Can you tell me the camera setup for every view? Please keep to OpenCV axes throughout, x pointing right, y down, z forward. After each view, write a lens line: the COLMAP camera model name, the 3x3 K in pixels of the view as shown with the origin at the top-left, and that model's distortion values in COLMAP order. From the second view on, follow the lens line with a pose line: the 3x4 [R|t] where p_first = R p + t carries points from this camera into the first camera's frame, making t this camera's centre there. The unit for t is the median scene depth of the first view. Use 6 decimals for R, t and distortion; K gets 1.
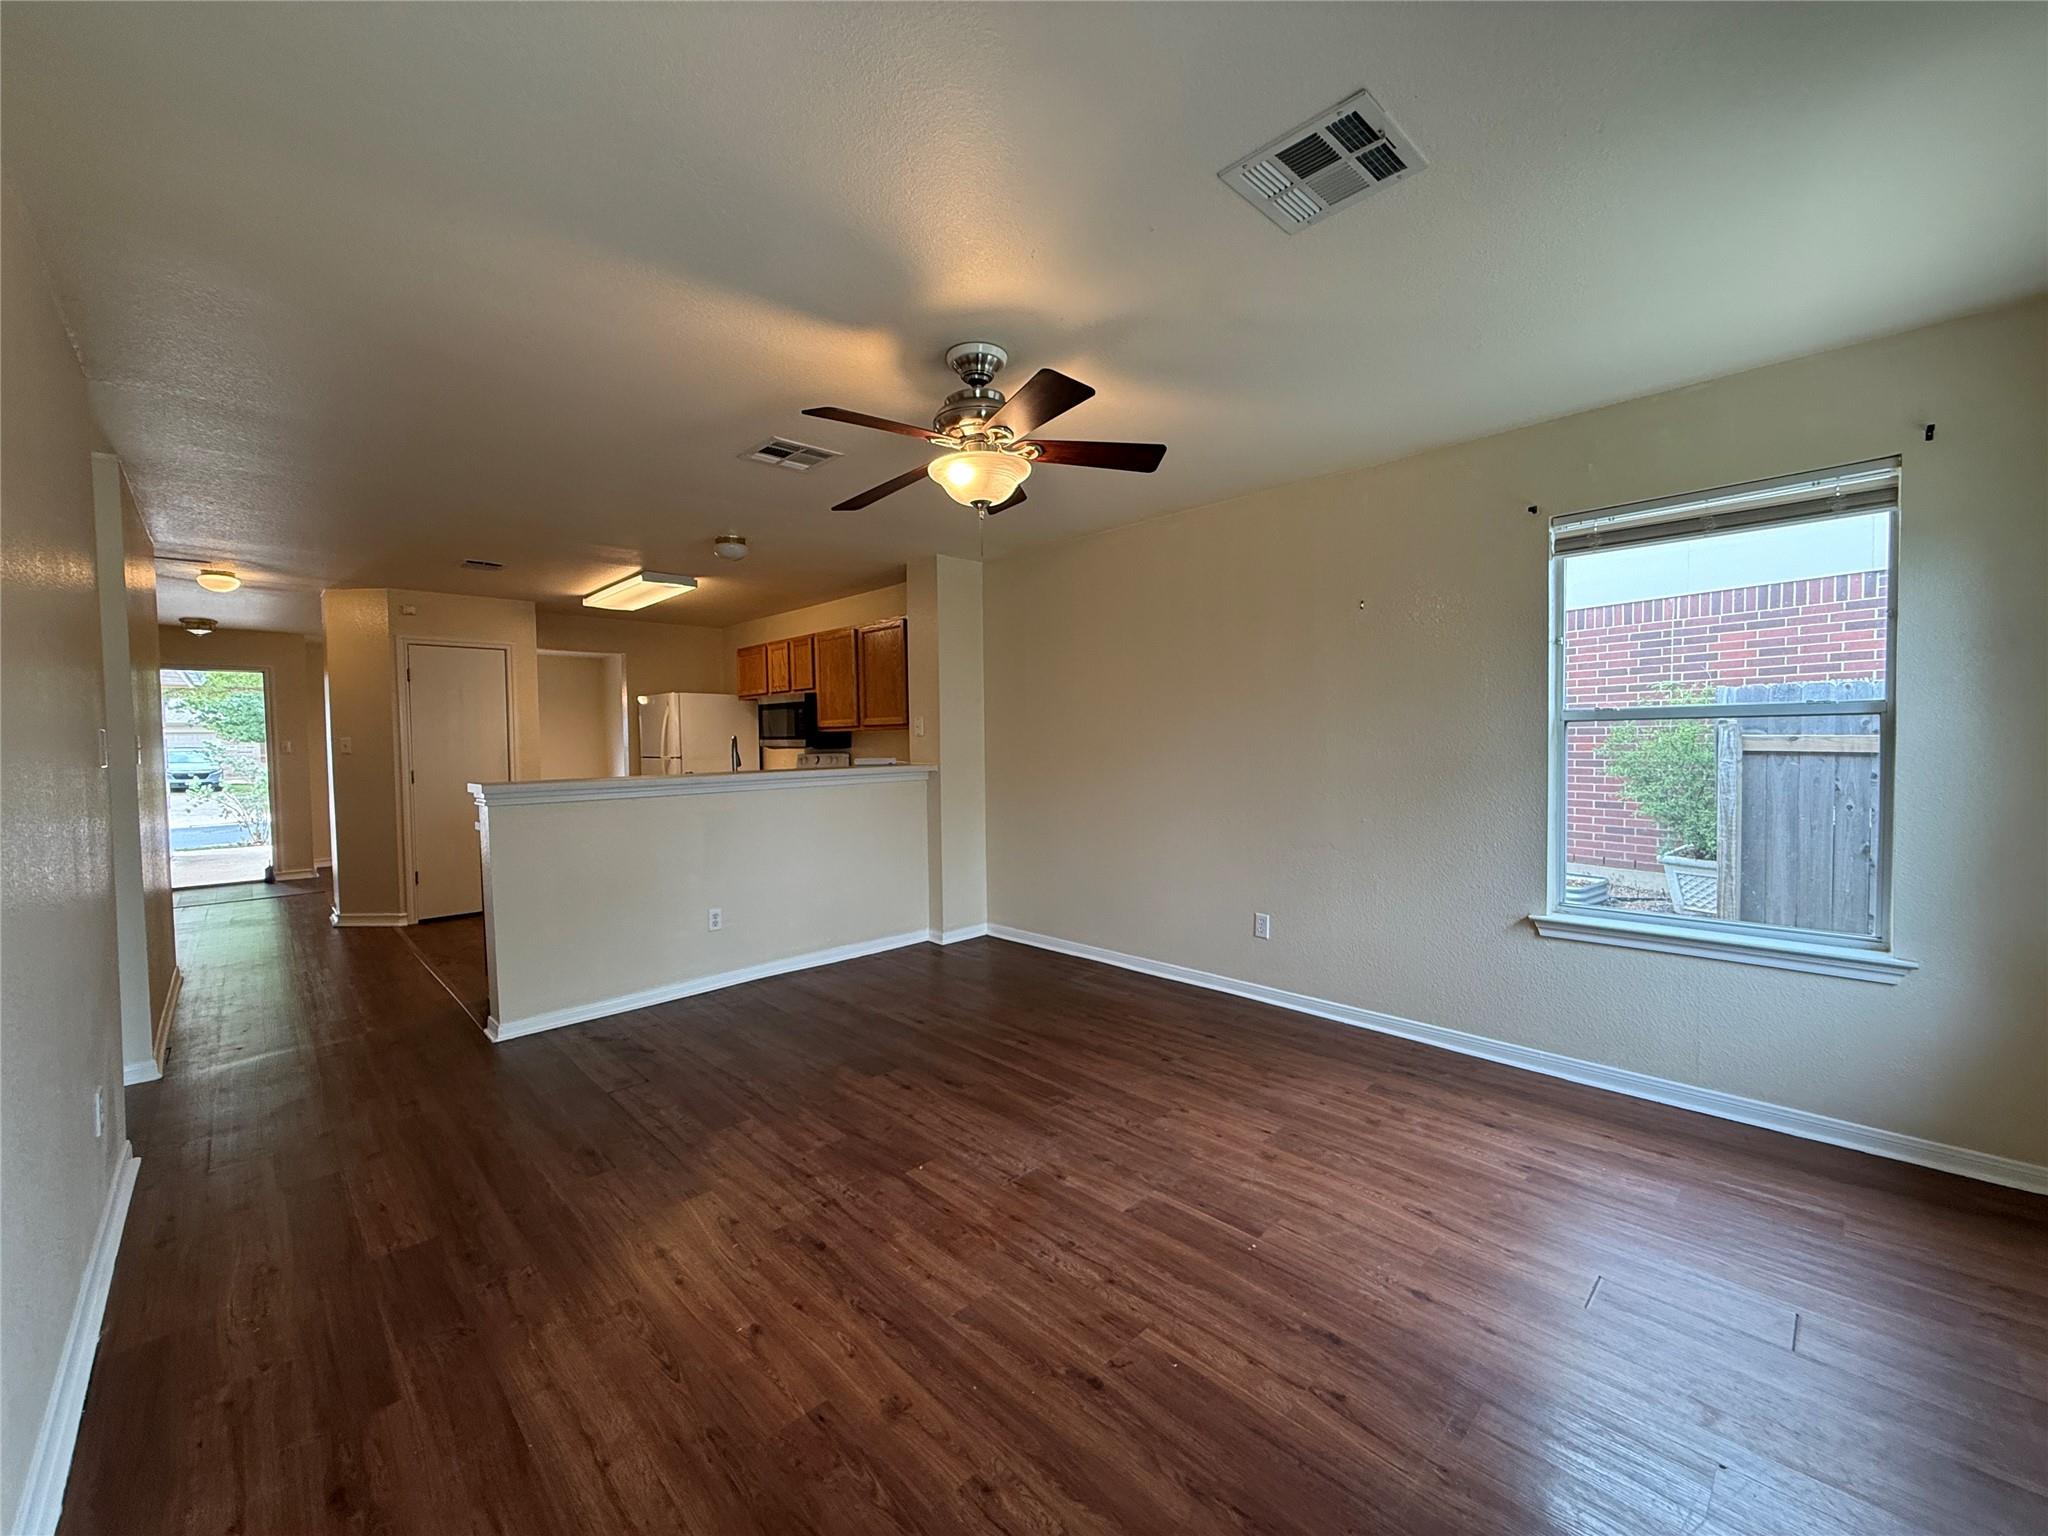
lens RADIAL K [[843.7, 0, 1026.0], [0, 843.7, 771.2], [0, 0, 1]] dist [0.002638, 0.000033]
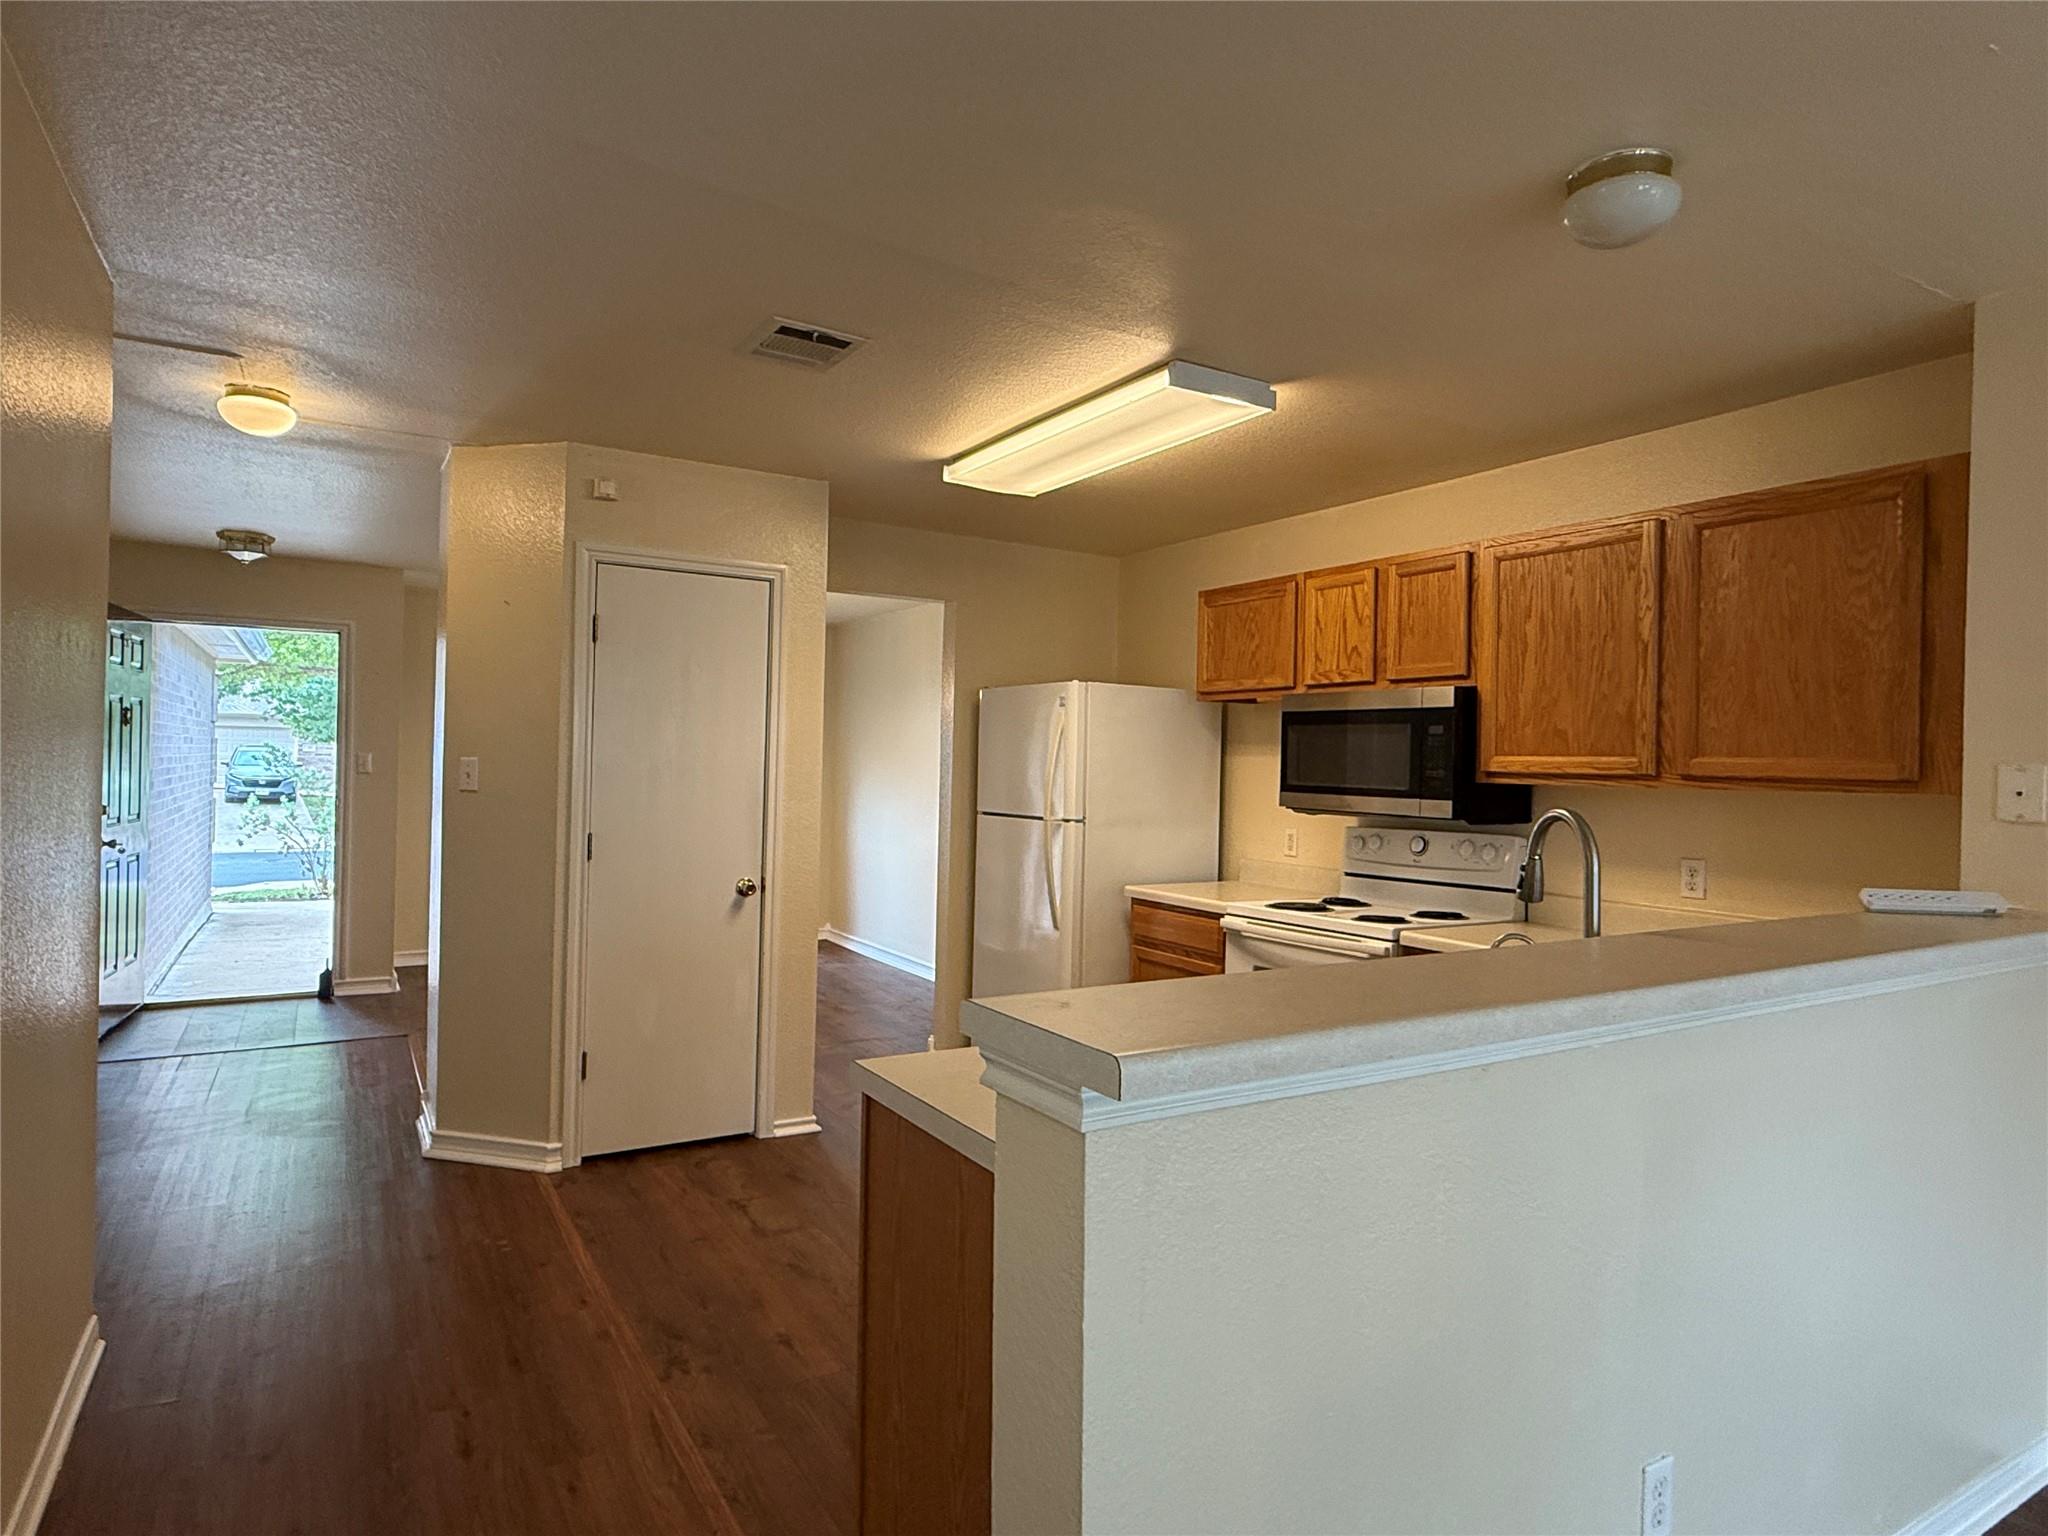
lens RADIAL K [[1212.1, 0, 1024.0], [0, 1212.1, 768.0], [0, 0, 1]] dist [0.006062, 0.002219]
pose [[0.973910, 0.037670, -0.223786, -0.374178], [-0.046124, 0.998401, -0.032668, -0.027524], [0.222198, 0.042138, 0.974091, 0.435023]]
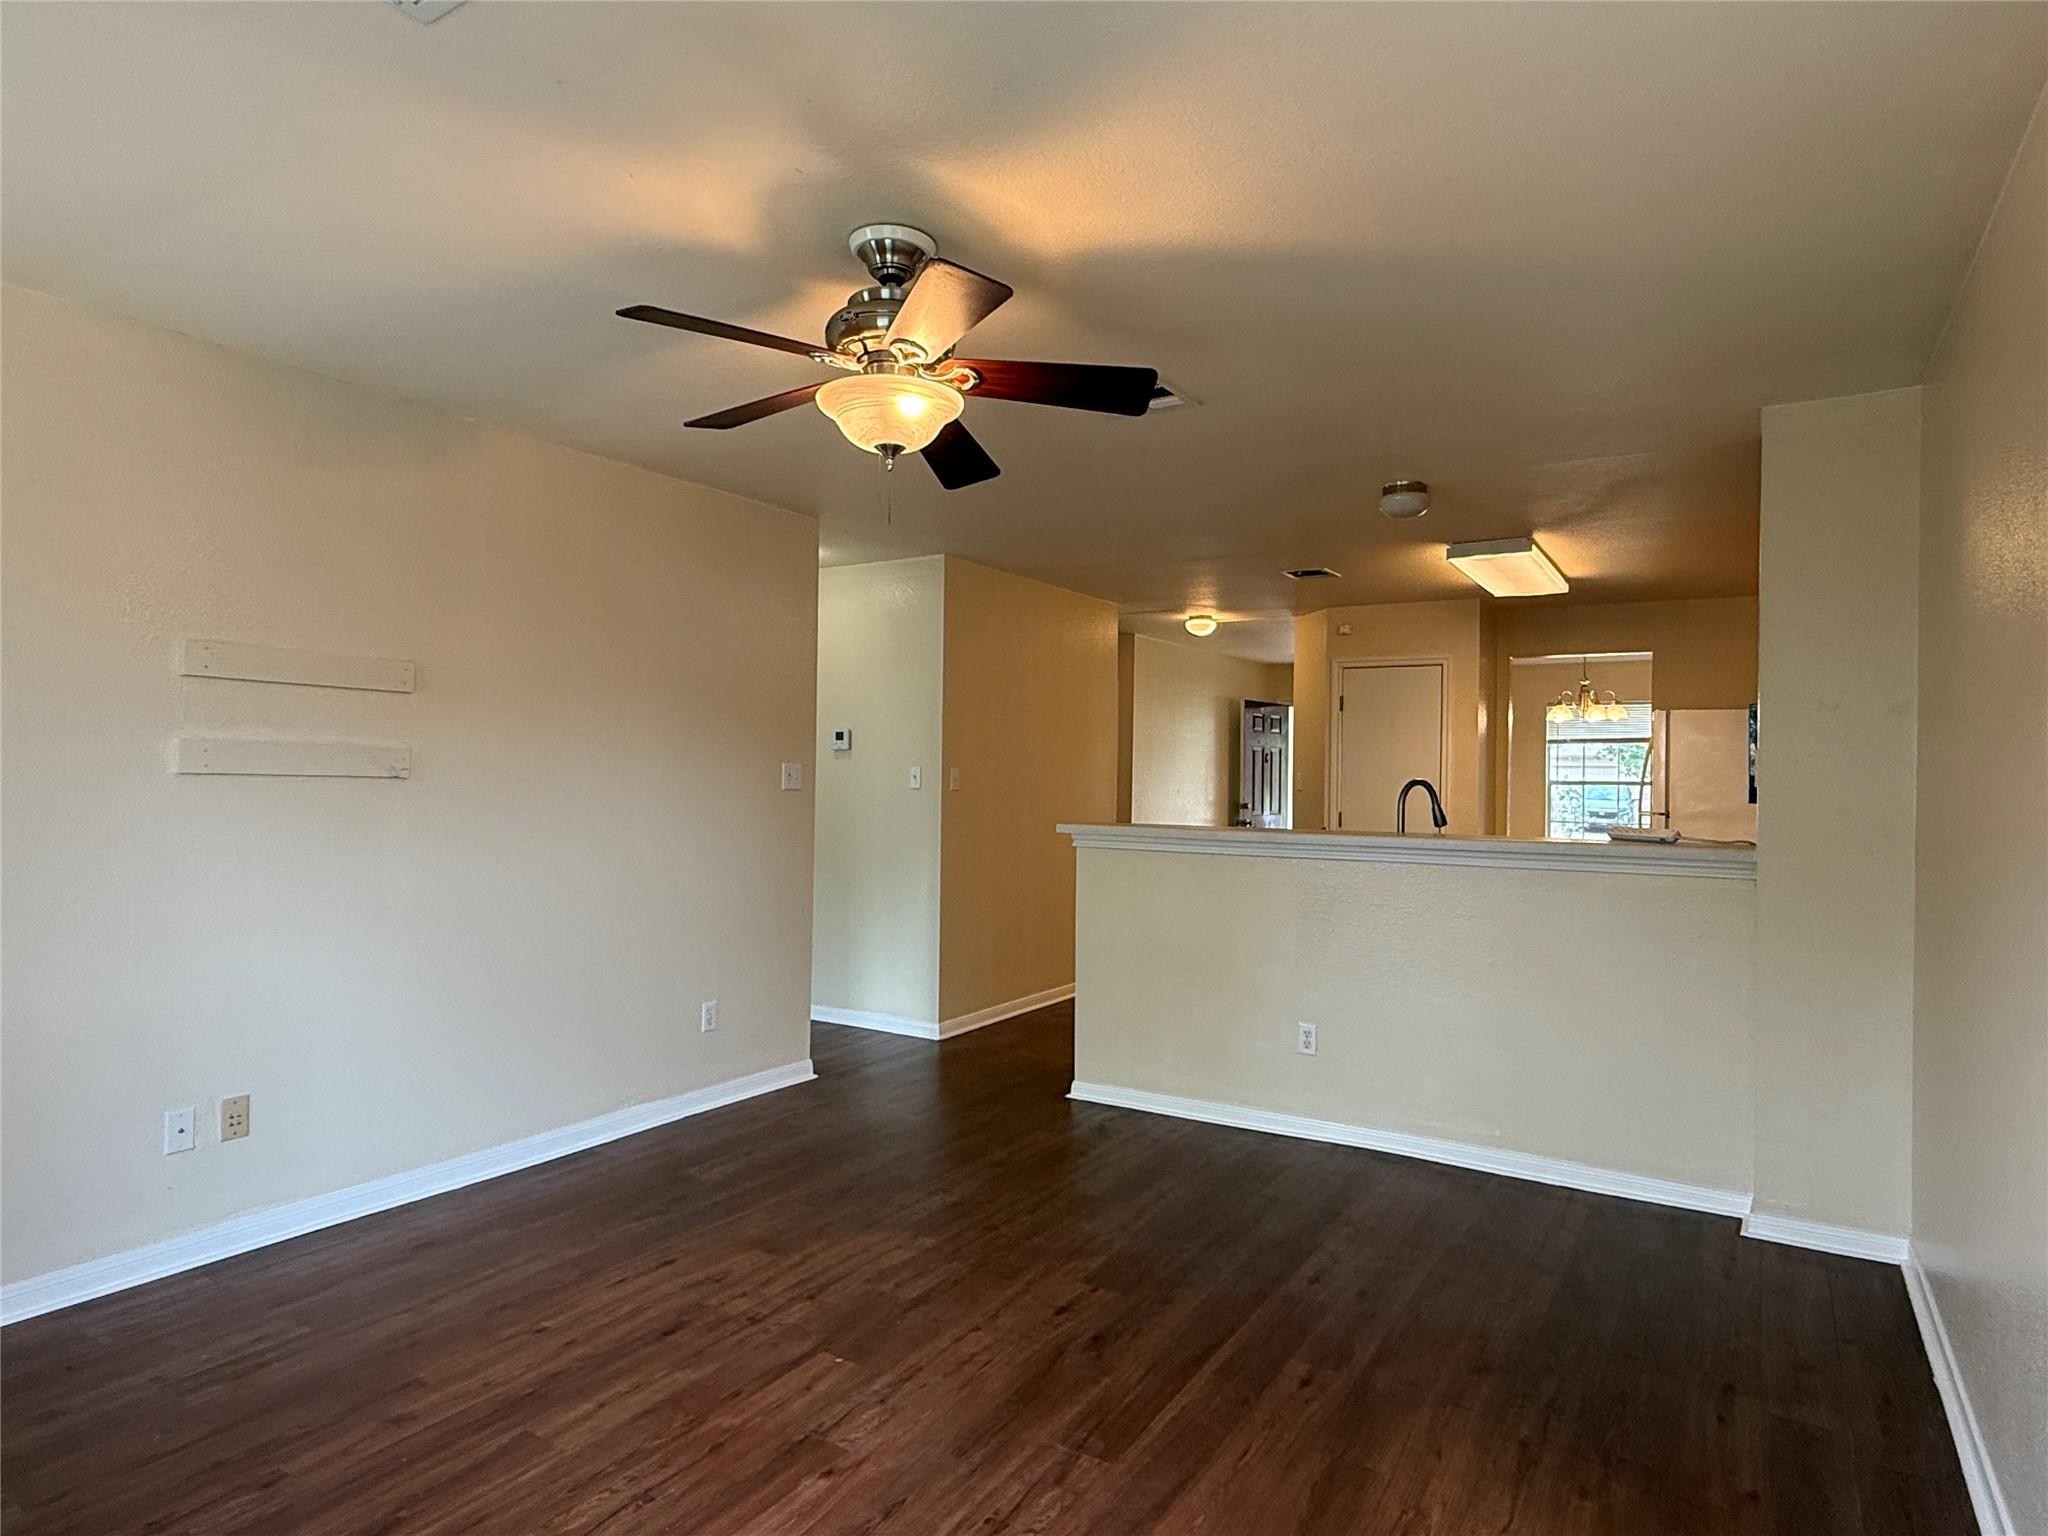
lens RADIAL K [[1212.1, 0, 1024.0], [0, 1212.1, 768.0], [0, 0, 1]] dist [0.006062, 0.002219]
pose [[0.200562, 0.011673, -0.979612, 0.478659], [-0.054388, 0.998520, 0.000764, -0.031927], [0.978170, 0.053126, 0.200900, 0.459089]]
